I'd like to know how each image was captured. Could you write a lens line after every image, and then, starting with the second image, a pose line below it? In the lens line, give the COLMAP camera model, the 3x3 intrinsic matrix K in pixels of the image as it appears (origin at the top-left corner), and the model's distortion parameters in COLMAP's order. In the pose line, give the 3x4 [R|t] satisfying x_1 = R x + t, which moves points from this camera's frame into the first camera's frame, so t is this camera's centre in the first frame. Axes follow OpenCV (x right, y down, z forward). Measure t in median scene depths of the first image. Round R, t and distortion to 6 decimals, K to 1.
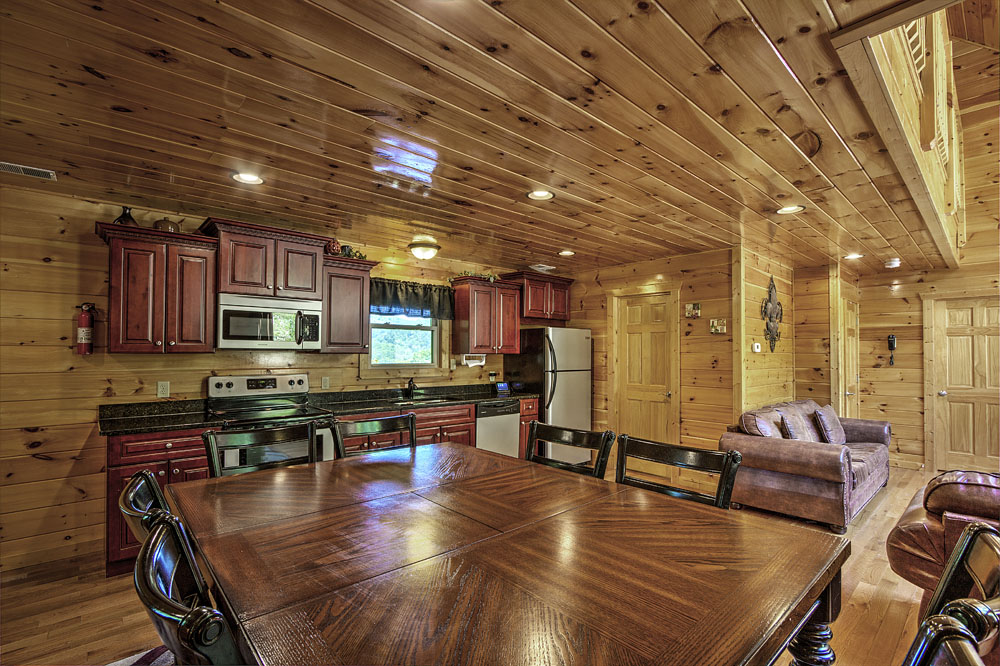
lens RADIAL K [[457.3, 0, 496.0], [0, 457.3, 341.2], [0, 0, 1]] dist [-0.020168, 0.003807]
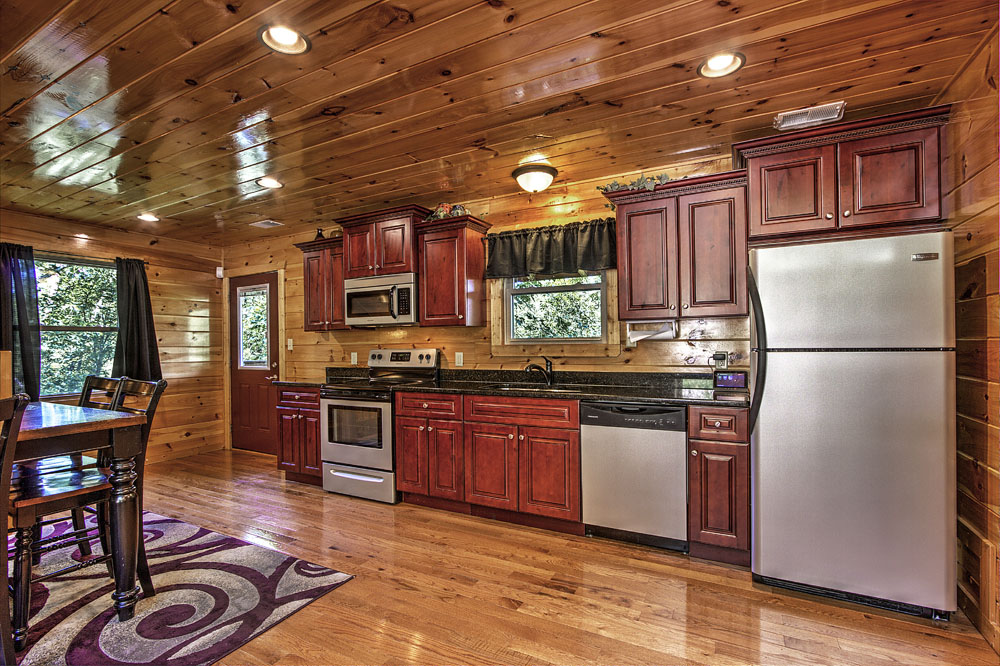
lens RADIAL K [[457.3, 0, 497.8], [0, 457.3, 341.7], [0, 0, 1]] dist [-0.020168, 0.003807]
pose [[0.351395, -0.013853, -0.936125, 0.603180], [0.037375, 0.999301, -0.000758, 0.067673], [0.935481, -0.034722, 0.351667, 0.845678]]
